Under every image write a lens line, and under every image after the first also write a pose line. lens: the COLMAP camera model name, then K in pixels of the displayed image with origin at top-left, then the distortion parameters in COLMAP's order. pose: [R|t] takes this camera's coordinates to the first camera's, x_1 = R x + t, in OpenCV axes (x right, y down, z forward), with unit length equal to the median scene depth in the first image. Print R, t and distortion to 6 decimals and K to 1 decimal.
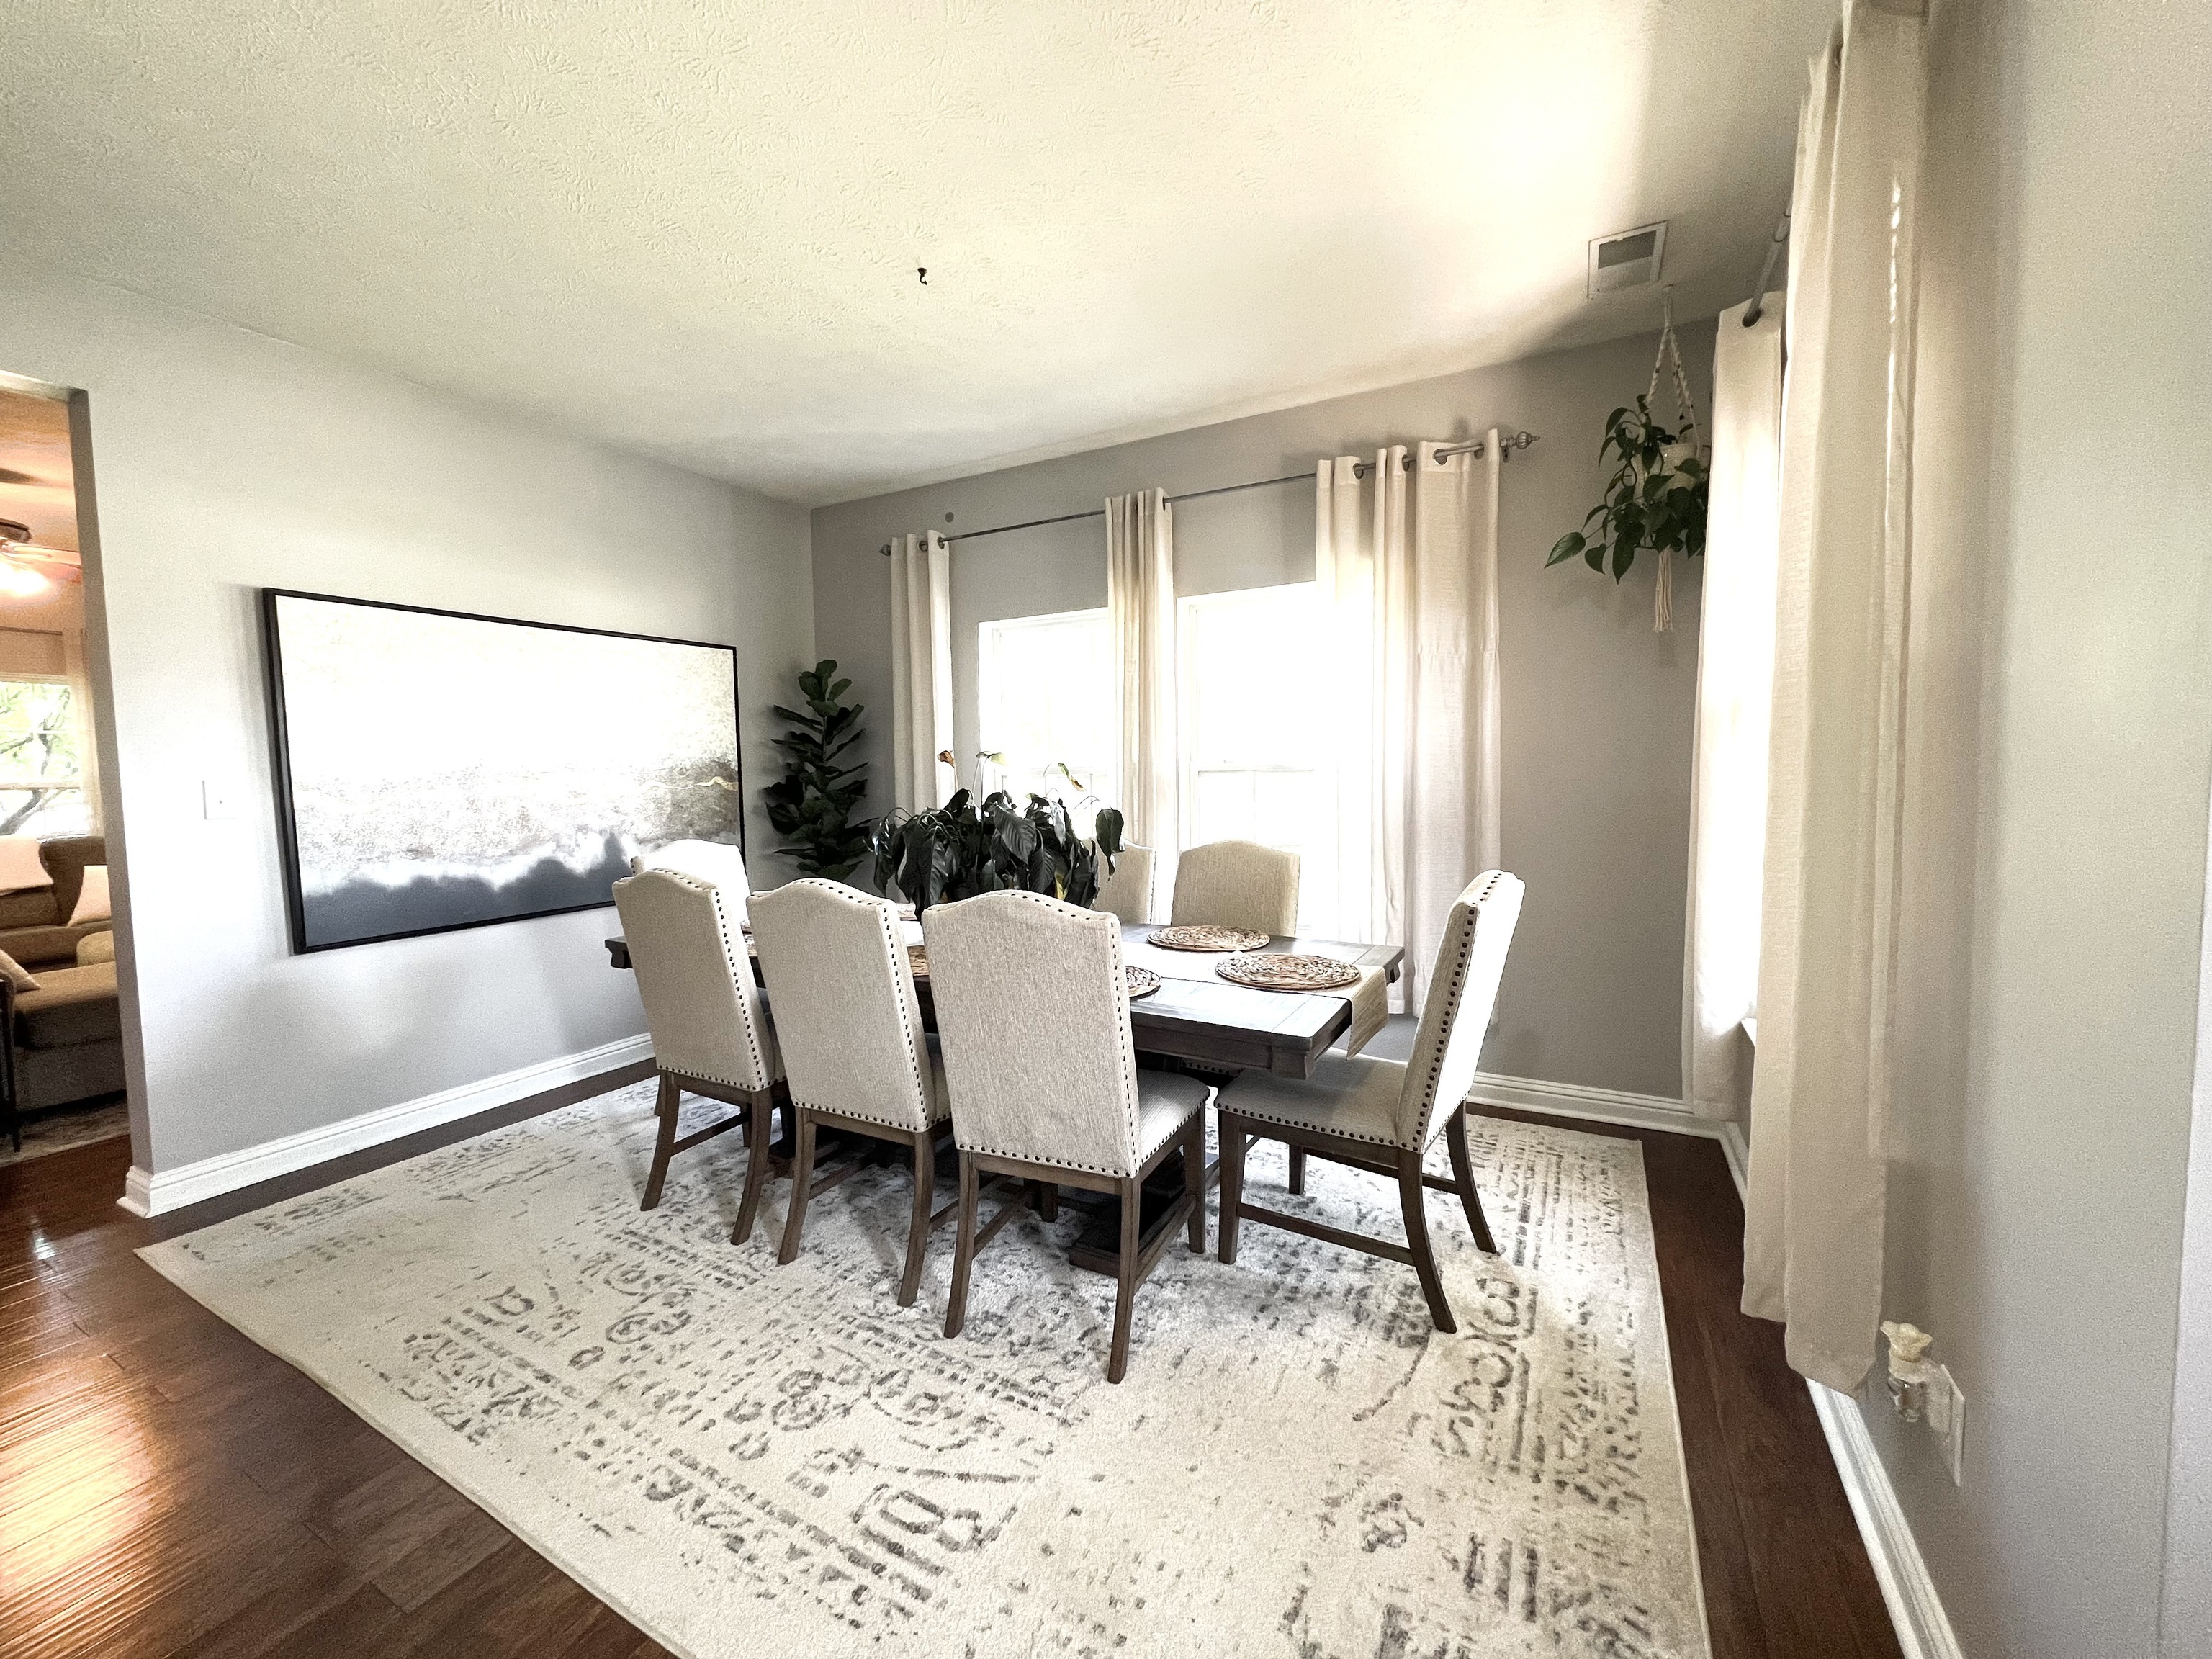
lens RADIAL K [[885.5, 0, 1094.3], [0, 885.5, 824.3], [0, 0, 1]] dist [-0.001926, 0.000165]
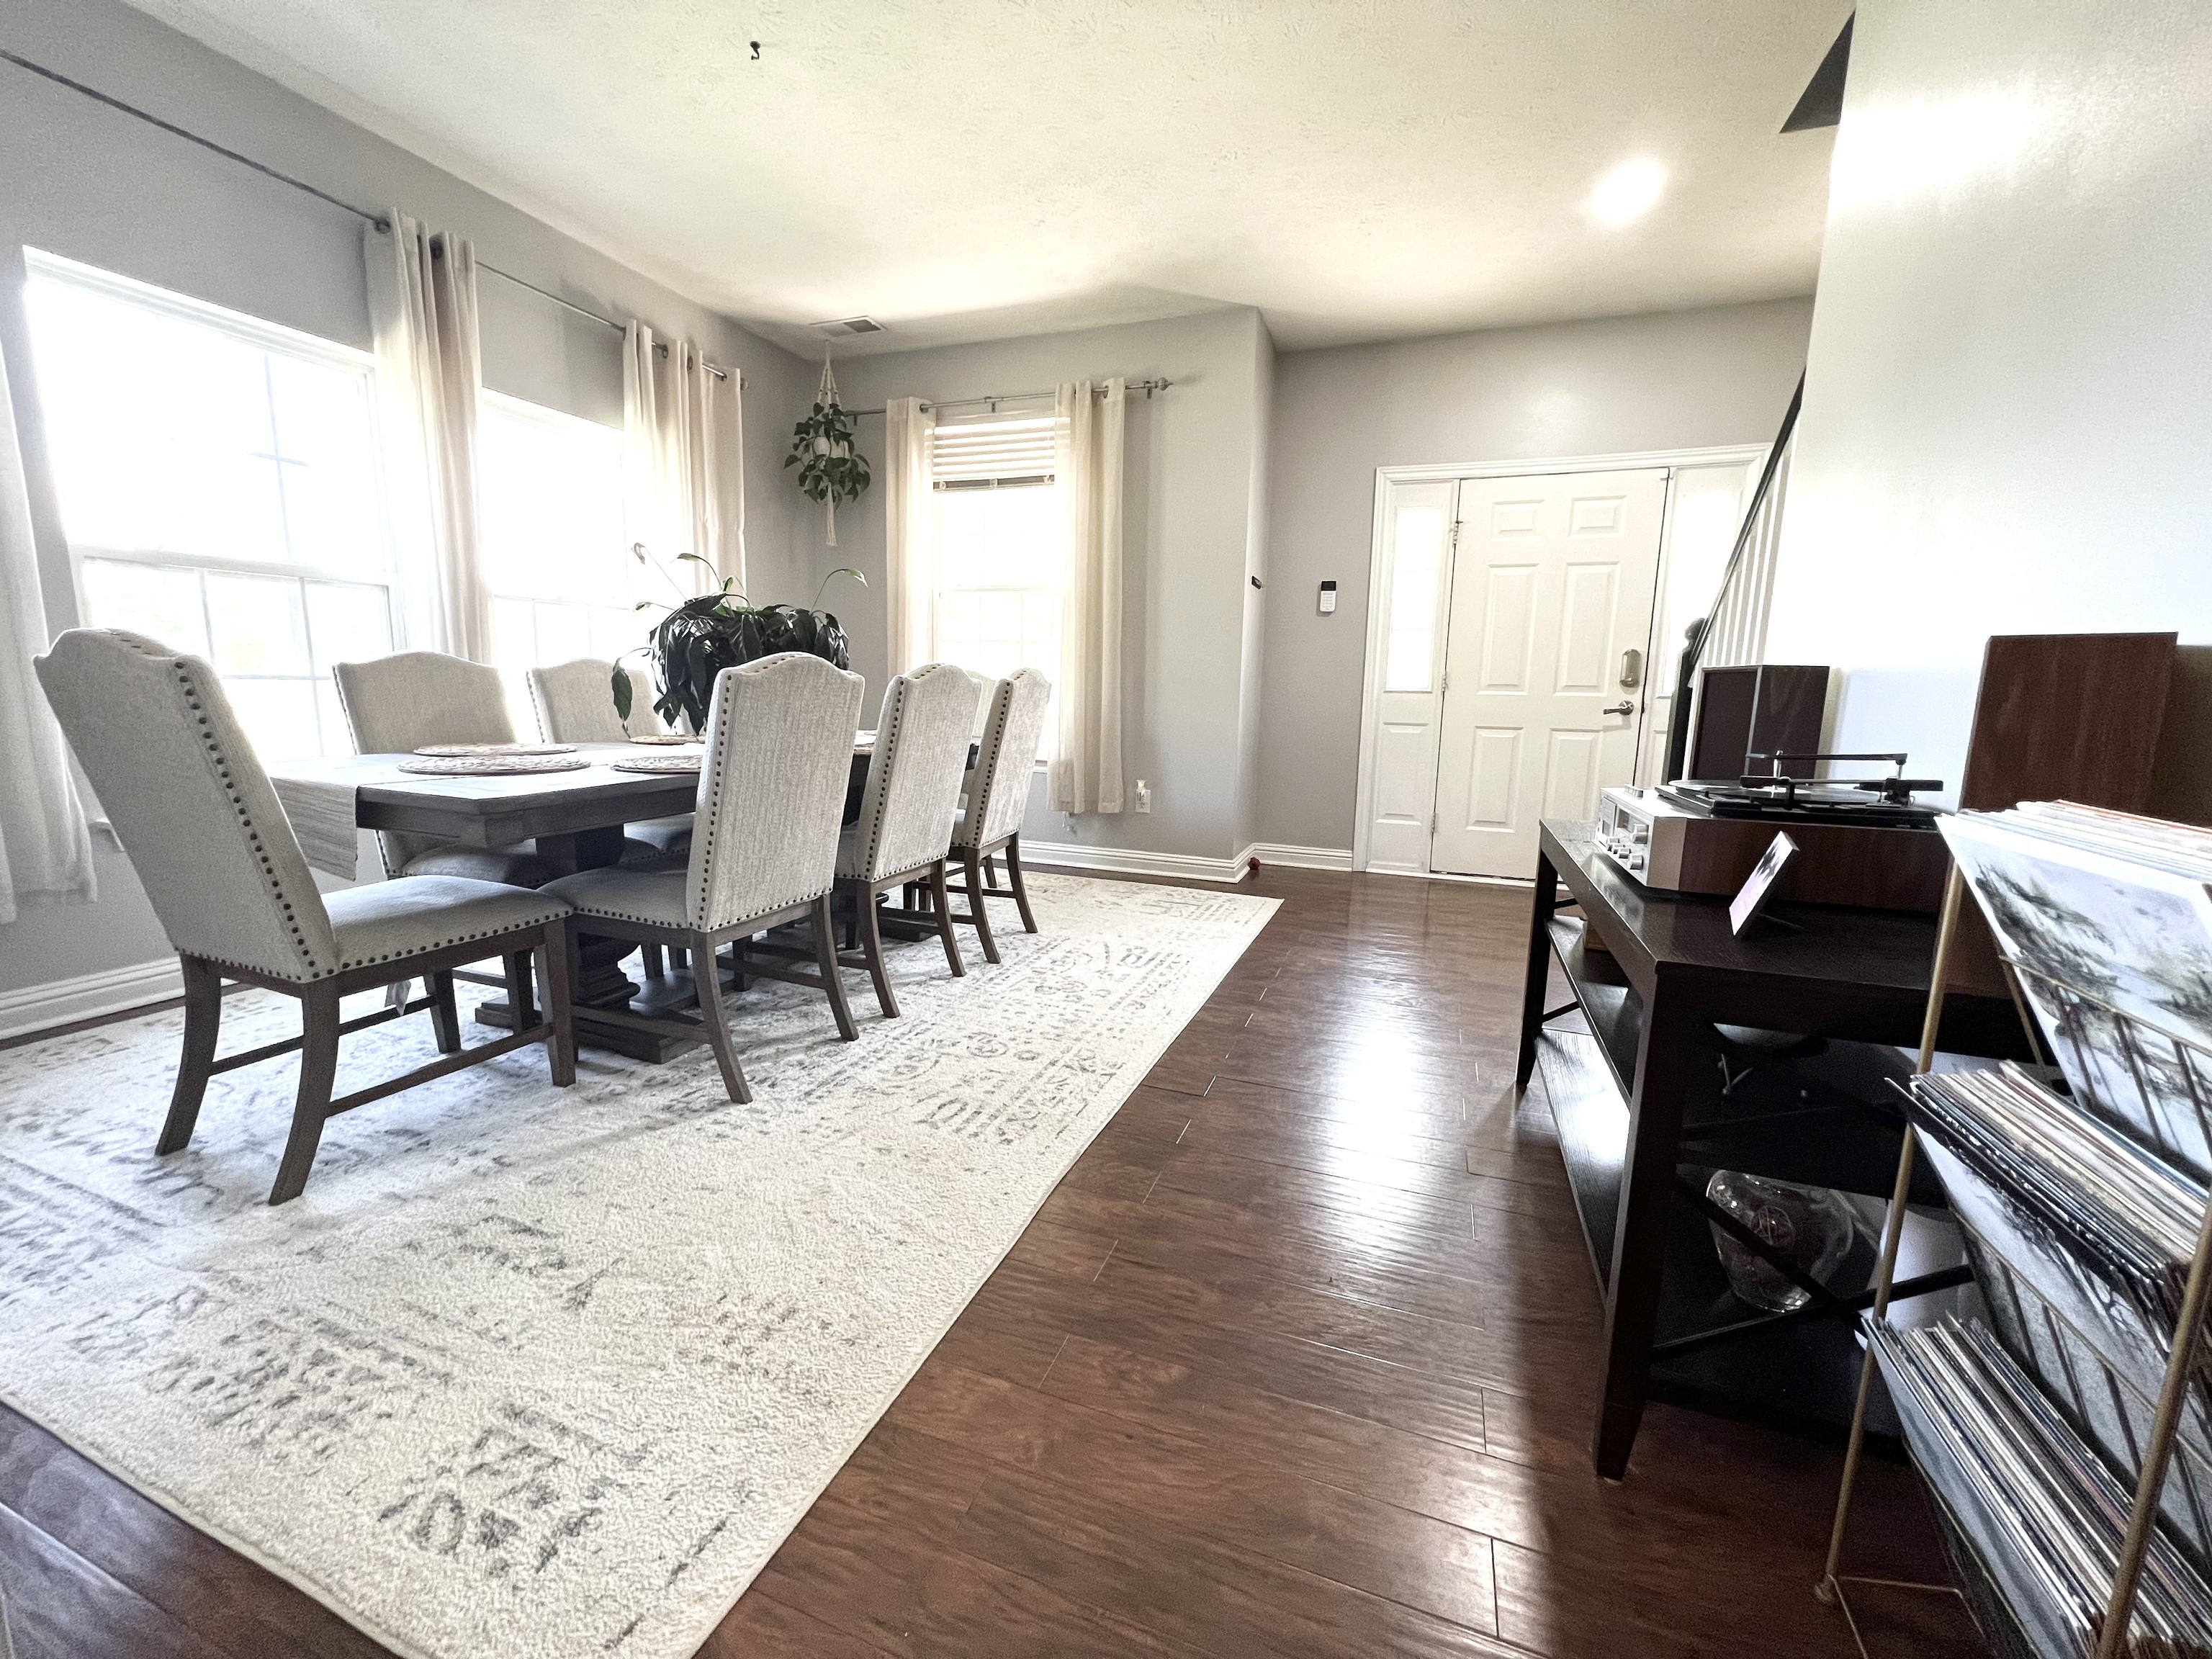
lens RADIAL K [[885.5, 0, 1093.1], [0, 885.5, 829.5], [0, 0, 1]] dist [-0.001926, 0.000165]
pose [[-0.136652, -0.147608, 0.979560, -1.566858], [0.038452, 0.987301, 0.154139, 0.109156], [-0.989873, 0.058730, -0.129241, 0.958266]]
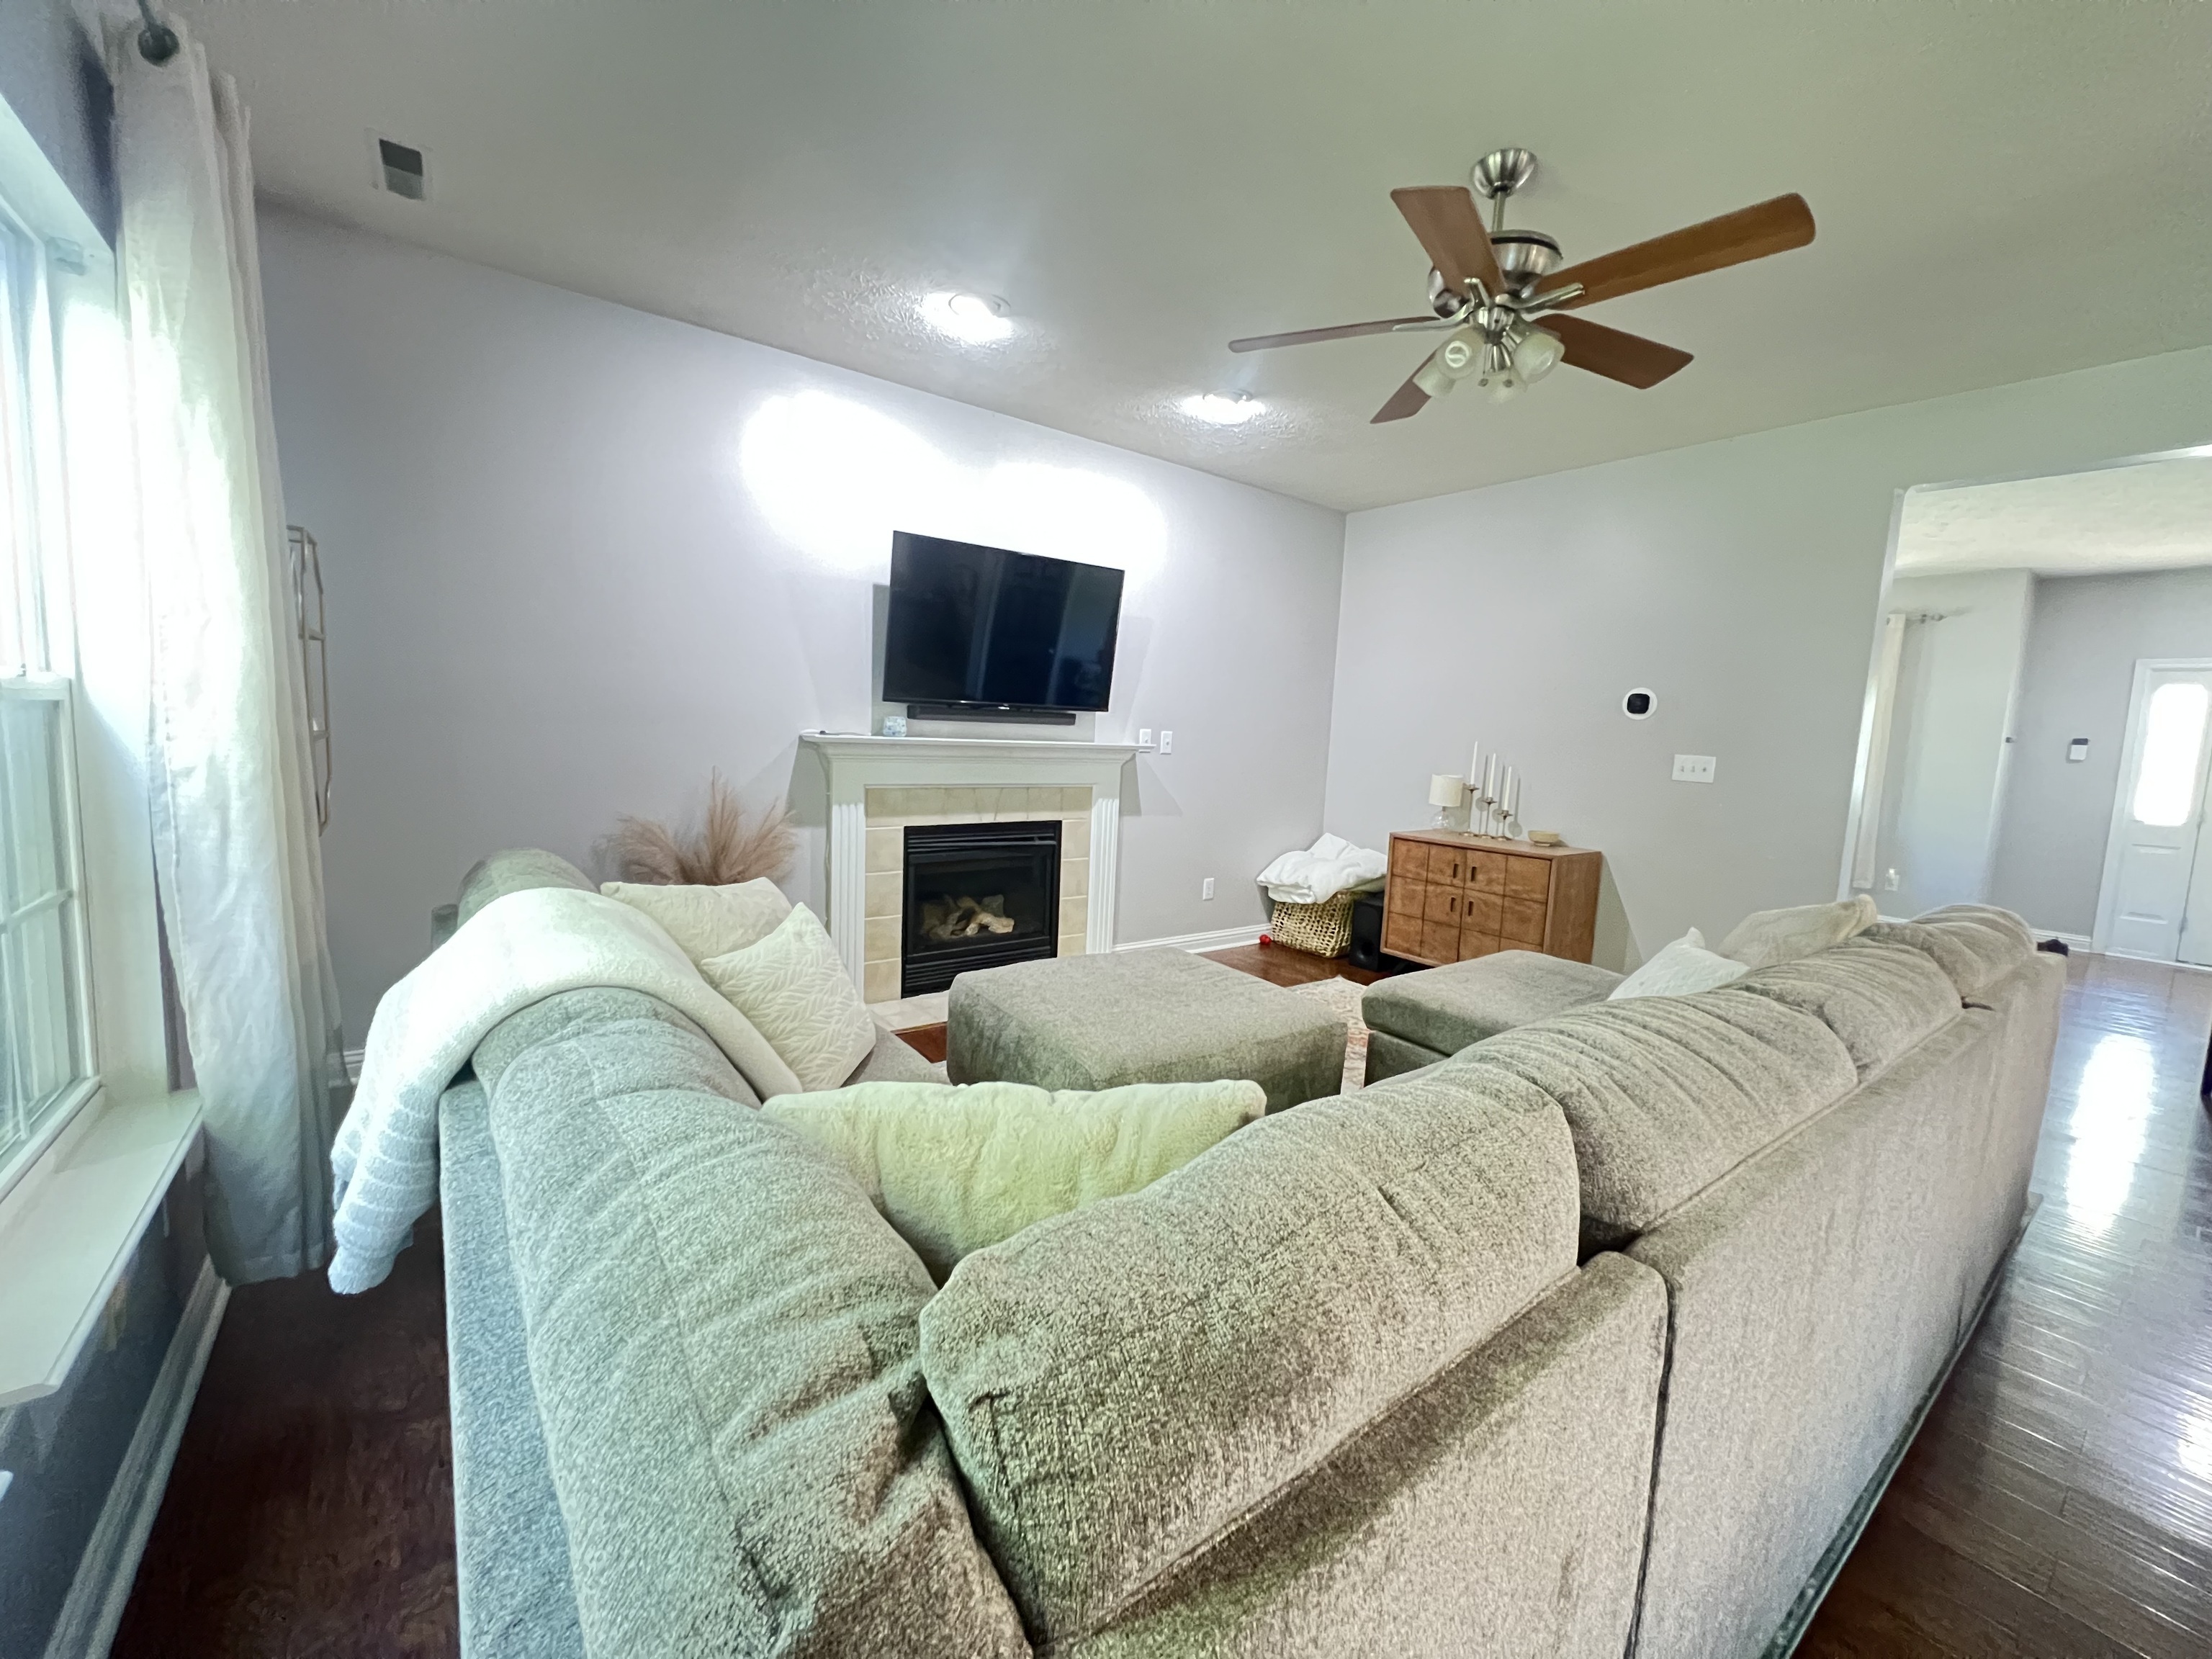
lens RADIAL K [[885.5, 0, 1122.2], [0, 885.5, 825.7], [0, 0, 1]] dist [-0.001926, 0.000165]
pose [[0.406531, -0.064102, 0.911385, -3.453241], [0.004250, 0.997658, 0.068274, -0.054295], [-0.913627, -0.023882, 0.405851, 1.794662]]
